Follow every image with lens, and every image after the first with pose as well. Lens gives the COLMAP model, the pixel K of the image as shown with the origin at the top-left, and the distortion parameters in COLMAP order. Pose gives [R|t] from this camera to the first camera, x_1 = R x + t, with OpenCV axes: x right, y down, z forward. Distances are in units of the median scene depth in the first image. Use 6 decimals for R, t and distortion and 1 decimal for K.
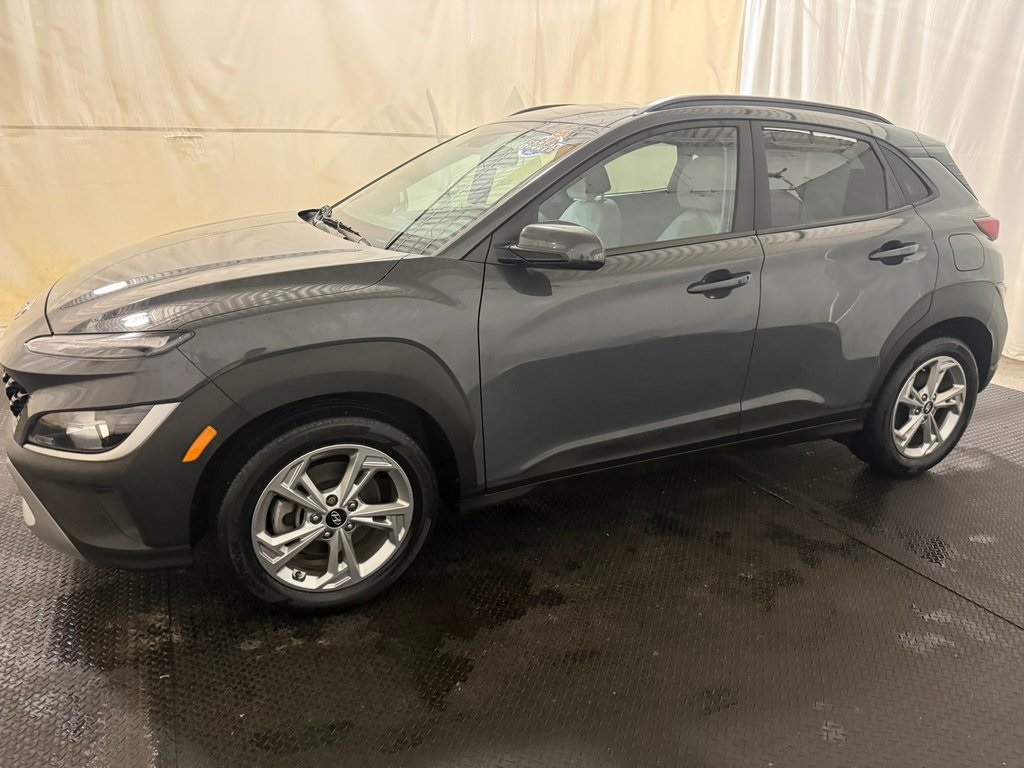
lens RADIAL K [[713.8, 0, 512.0], [0, 713.8, 384.0], [0, 0, 1]] dist [0.009181, -0.022494]
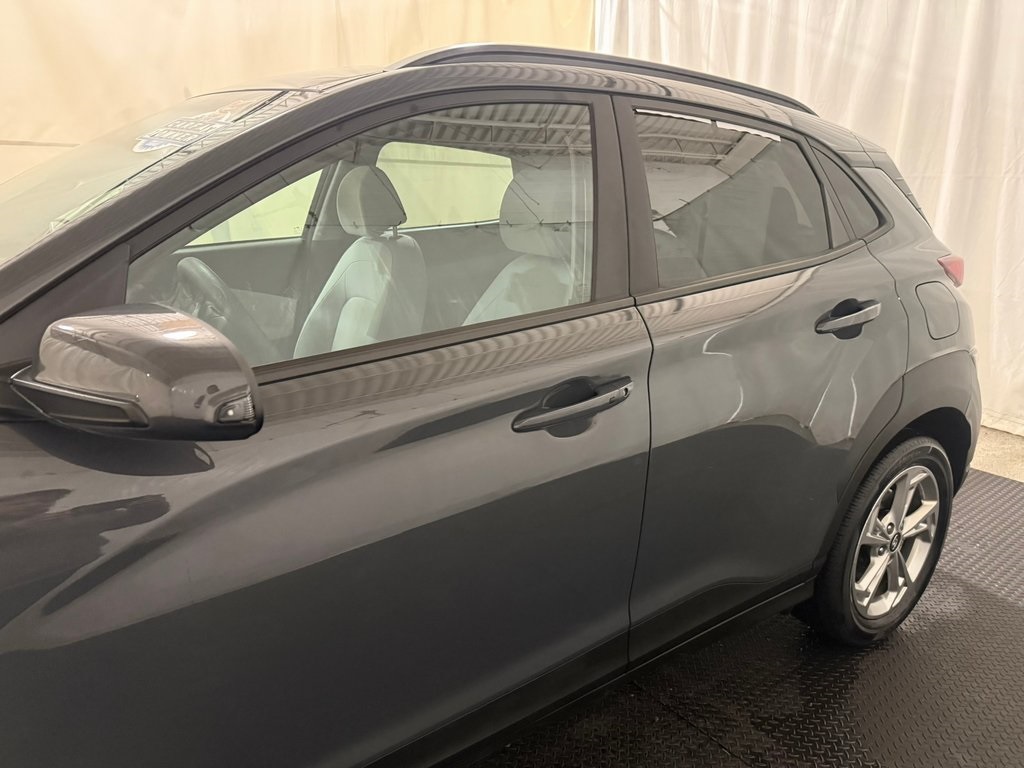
lens RADIAL K [[713.8, 0, 512.0], [0, 713.8, 384.0], [0, 0, 1]] dist [0.009181, -0.022494]
pose [[0.984000, -0.049010, 0.171294, 0.136134], [0.055387, 0.997931, -0.032648, -0.120073], [-0.169339, 0.041613, 0.984679, 0.432208]]
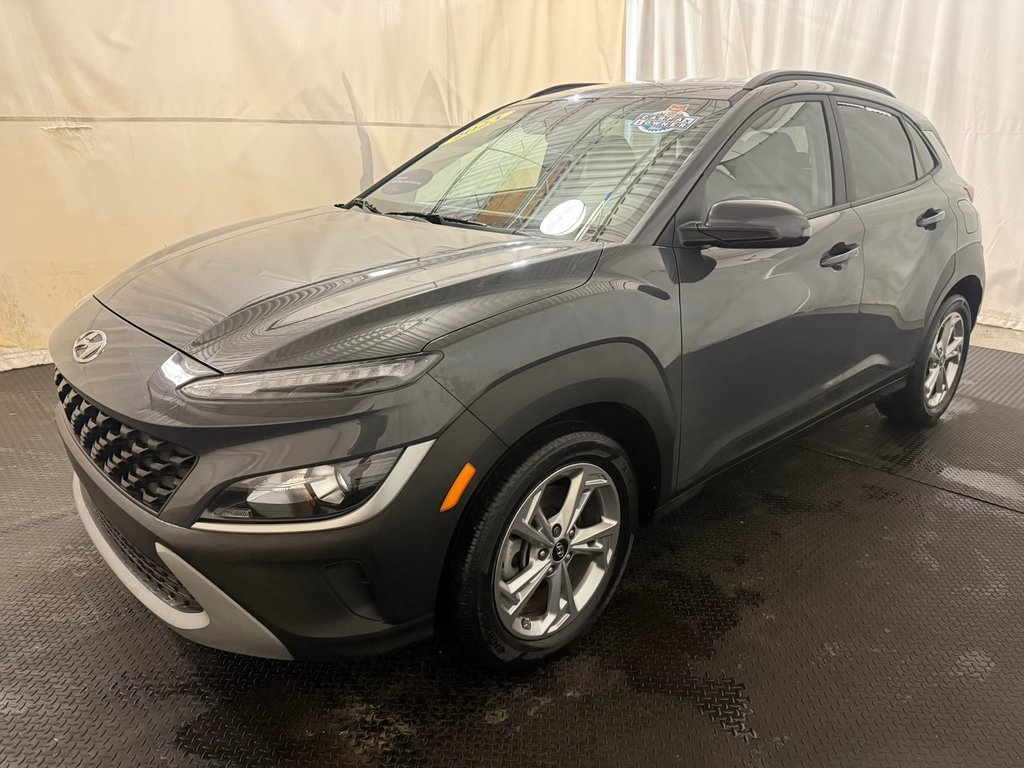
lens RADIAL K [[713.8, 0, 512.0], [0, 713.8, 384.0], [0, 0, 1]] dist [0.009181, -0.022494]
pose [[0.958730, -0.109687, 0.262307, -0.368594], [0.107327, 0.993949, 0.023352, -0.029247], [-0.263281, 0.005764, 0.964702, 0.126150]]
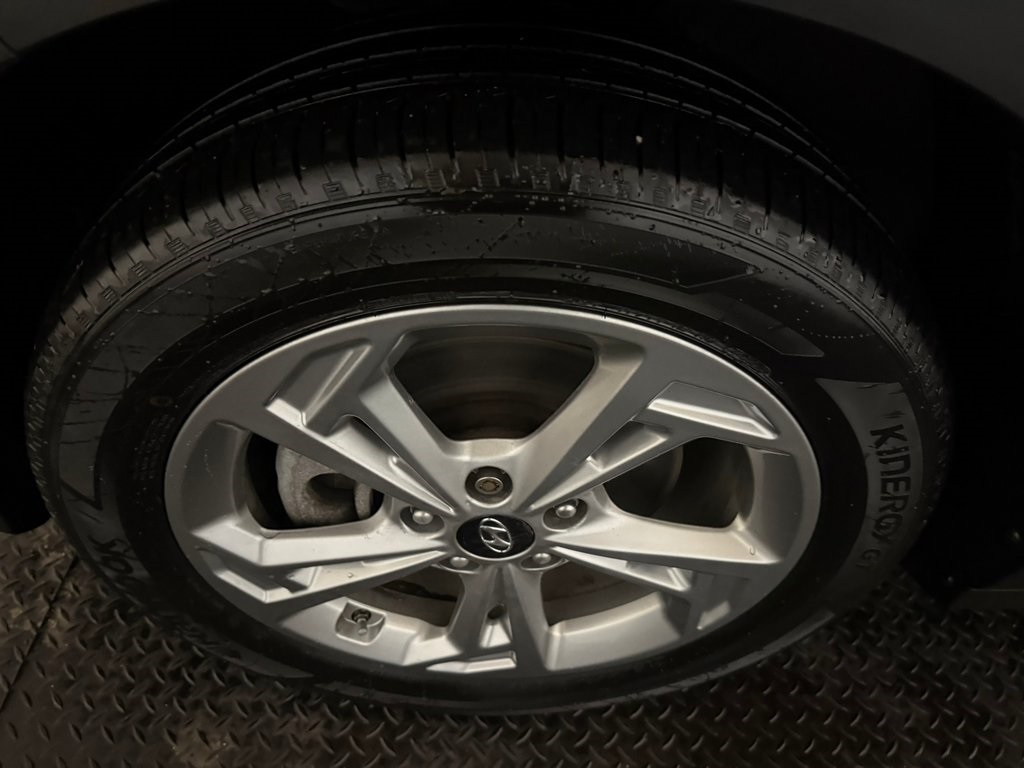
lens RADIAL K [[719.6, 0, 513.2], [0, 719.6, 378.9], [0, 0, 1]] dist [0.003754, 0.004742]
pose [[0.887517, 0.355397, -0.293268, -0.133095], [-0.193808, 0.865358, 0.462162, 0.010875], [0.418033, -0.353339, 0.836899, 0.581709]]
